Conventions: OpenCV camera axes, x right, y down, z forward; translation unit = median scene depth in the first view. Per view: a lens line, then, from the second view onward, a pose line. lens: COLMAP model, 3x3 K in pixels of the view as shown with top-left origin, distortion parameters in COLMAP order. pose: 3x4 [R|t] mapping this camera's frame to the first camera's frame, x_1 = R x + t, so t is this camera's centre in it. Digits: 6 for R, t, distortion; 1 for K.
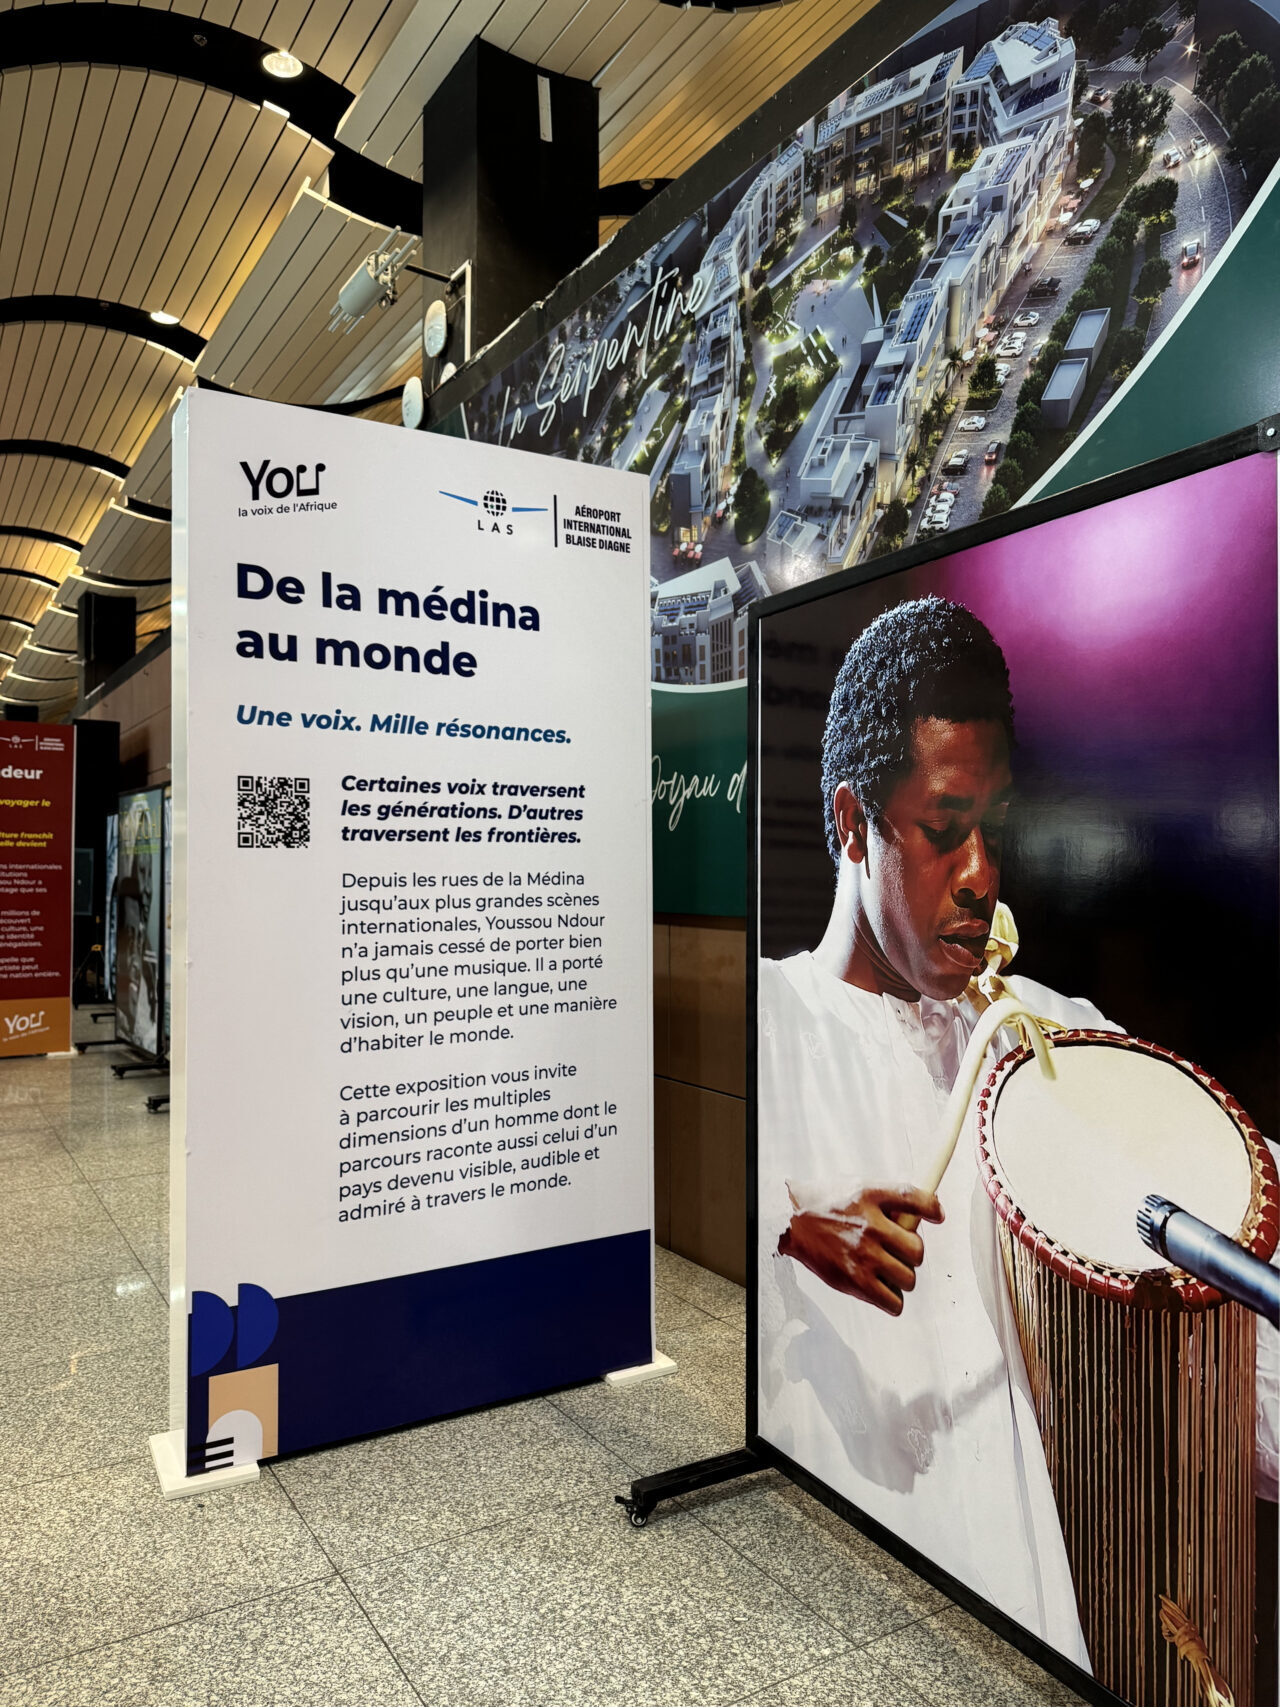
lens RADIAL K [[1207.8, 0, 640.0], [0, 1207.8, 853.5], [0, 0, 1]] dist [0.008076, -0.008156]
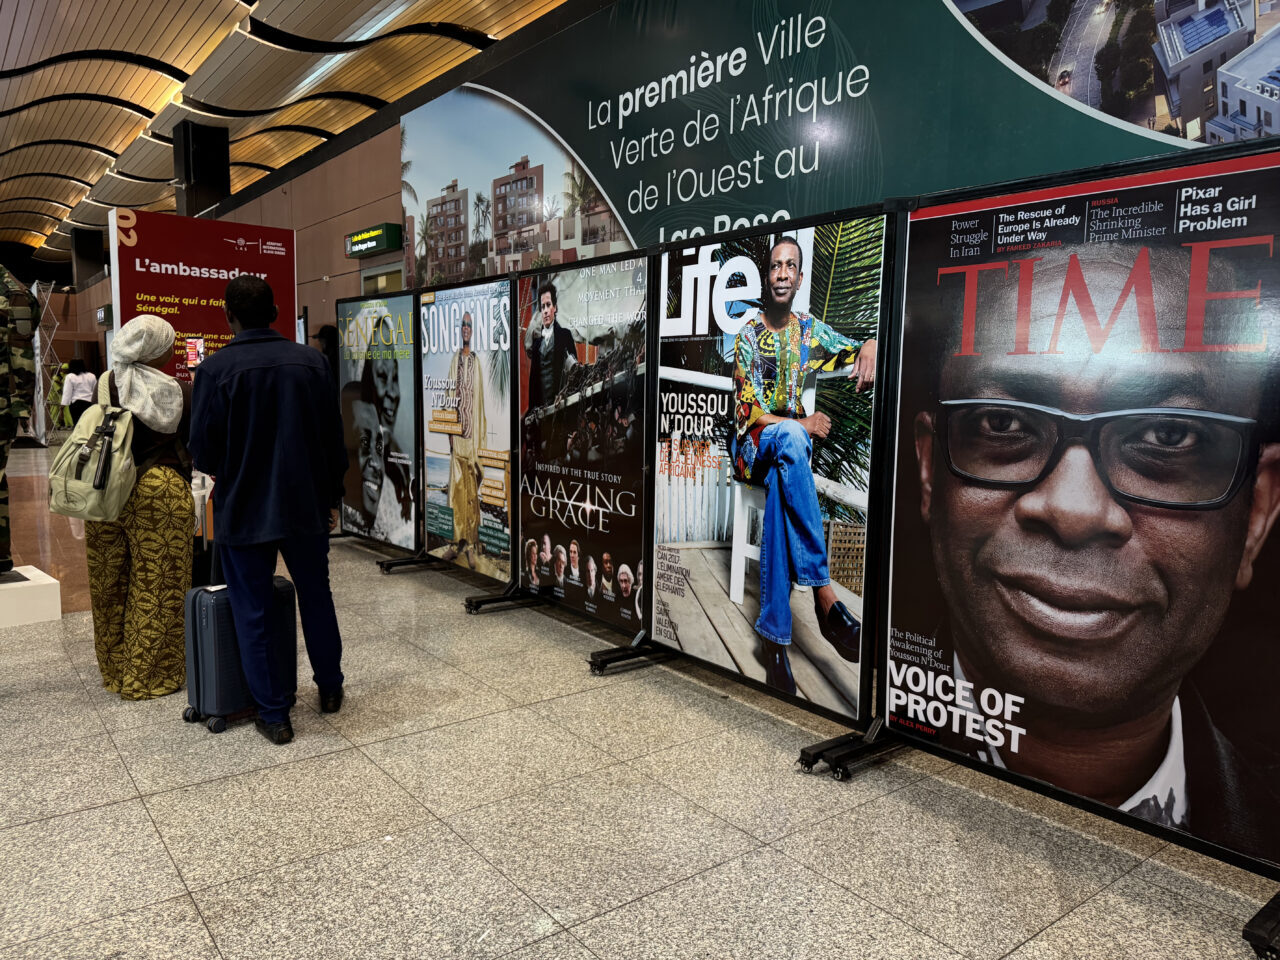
lens RADIAL K [[905.7, 0, 640.0], [0, 905.7, 480.0], [0, 0, 1]] dist [0.008076, -0.008156]
pose [[0.994308, -0.004880, 0.106432, -0.749294], [-0.008728, 0.991862, 0.127021, 0.006808], [-0.106185, -0.127227, 0.986173, 0.534226]]
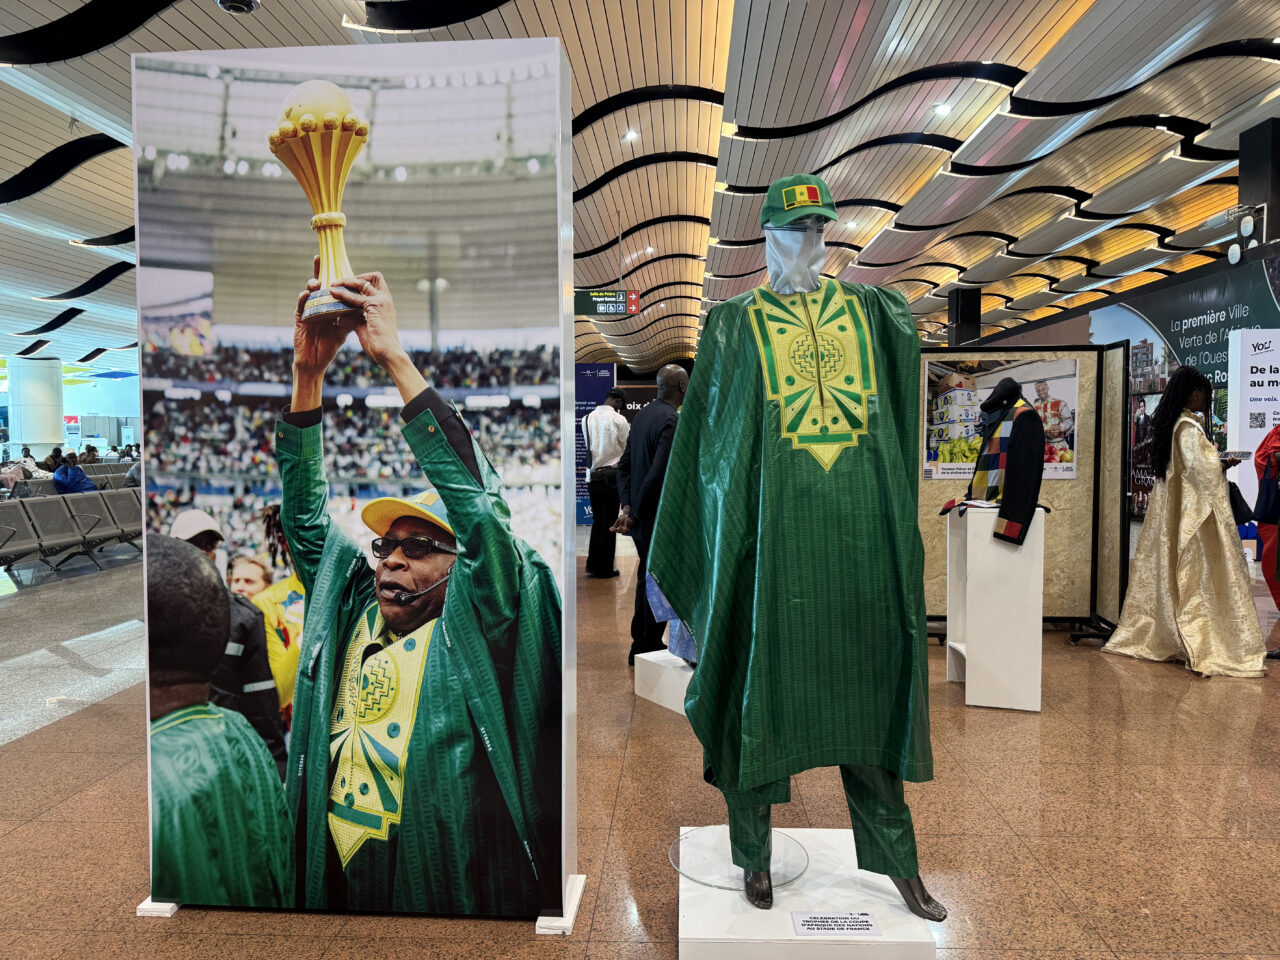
lens RADIAL K [[905.7, 0, 640.0], [0, 905.7, 480.0], [0, 0, 1]] dist [0.008076, -0.008156]
pose [[0.822628, 0.023027, -0.568113, -0.242628], [0.016718, 0.997768, 0.064650, -0.063087], [0.568334, -0.062681, 0.820407, -2.823102]]
